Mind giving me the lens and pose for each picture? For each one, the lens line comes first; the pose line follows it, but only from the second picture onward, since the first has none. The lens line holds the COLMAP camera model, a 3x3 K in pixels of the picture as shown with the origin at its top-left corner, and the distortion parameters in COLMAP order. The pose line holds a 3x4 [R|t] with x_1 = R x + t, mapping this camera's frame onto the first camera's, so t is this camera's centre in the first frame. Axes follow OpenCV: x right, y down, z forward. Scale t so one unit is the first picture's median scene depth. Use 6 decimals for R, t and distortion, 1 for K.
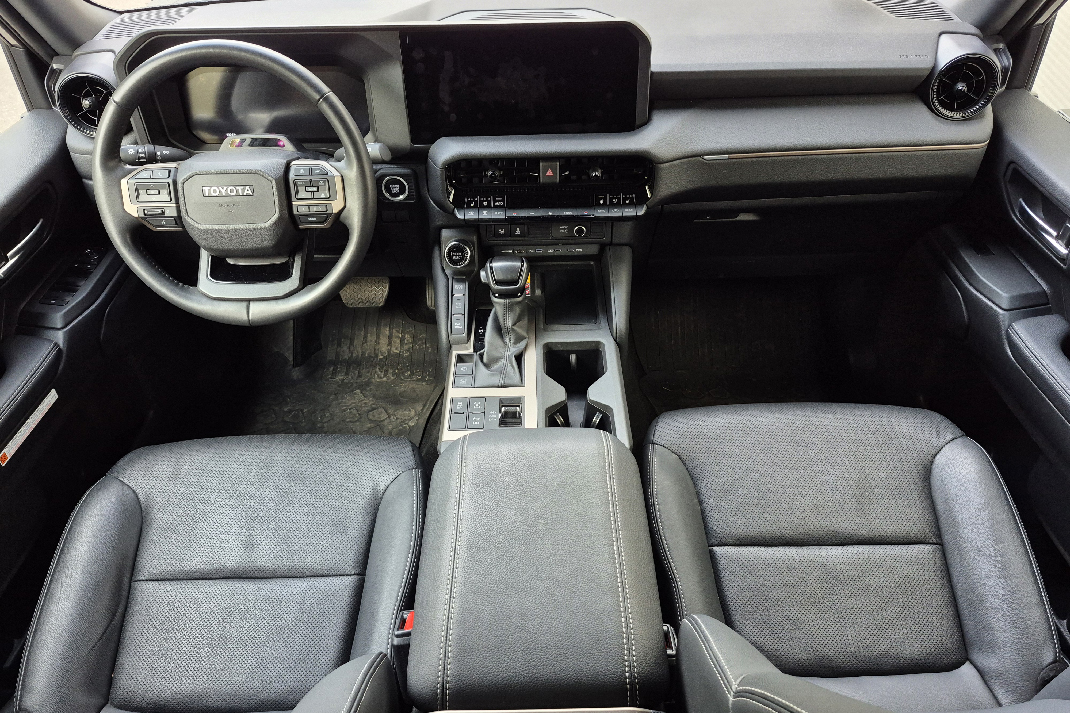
lens RADIAL K [[730.4, 0, 537.1], [0, 730.4, 381.4], [0, 0, 1]] dist [0.038023, -0.002732]
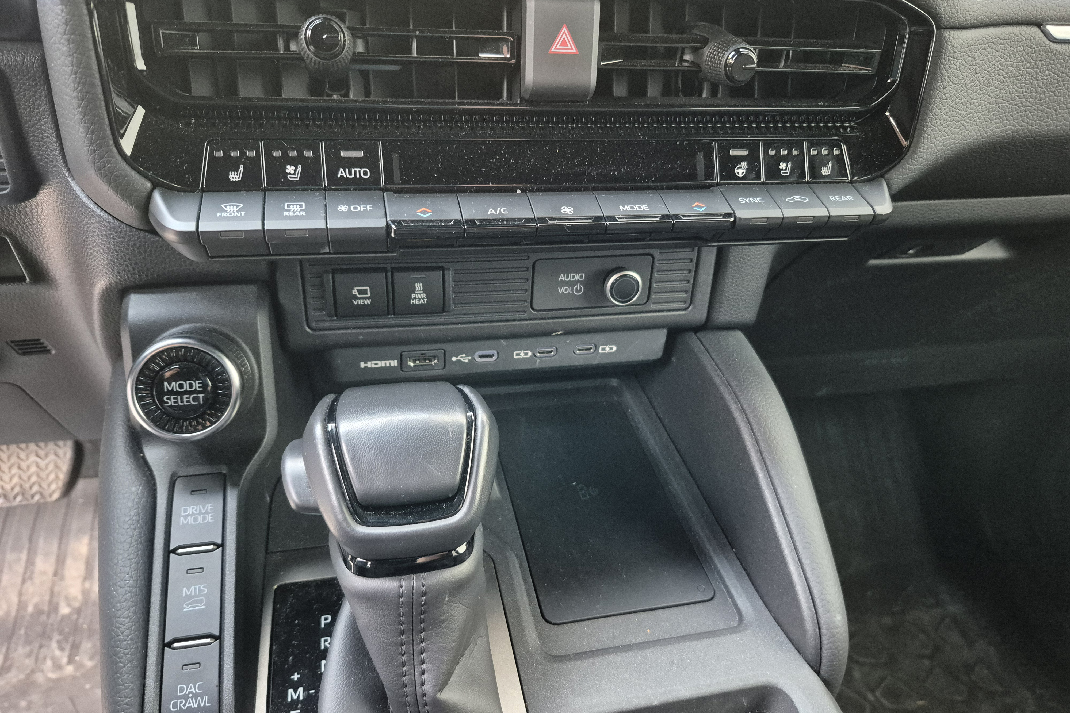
lens RADIAL K [[730.4, 0, 537.1], [0, 730.4, 381.4], [0, 0, 1]] dist [0.038023, -0.002732]
pose [[0.973823, -0.049003, 0.221964, -0.050225], [0.078276, 0.989056, -0.125063, -0.139481], [-0.213407, 0.139164, 0.967001, 0.761569]]
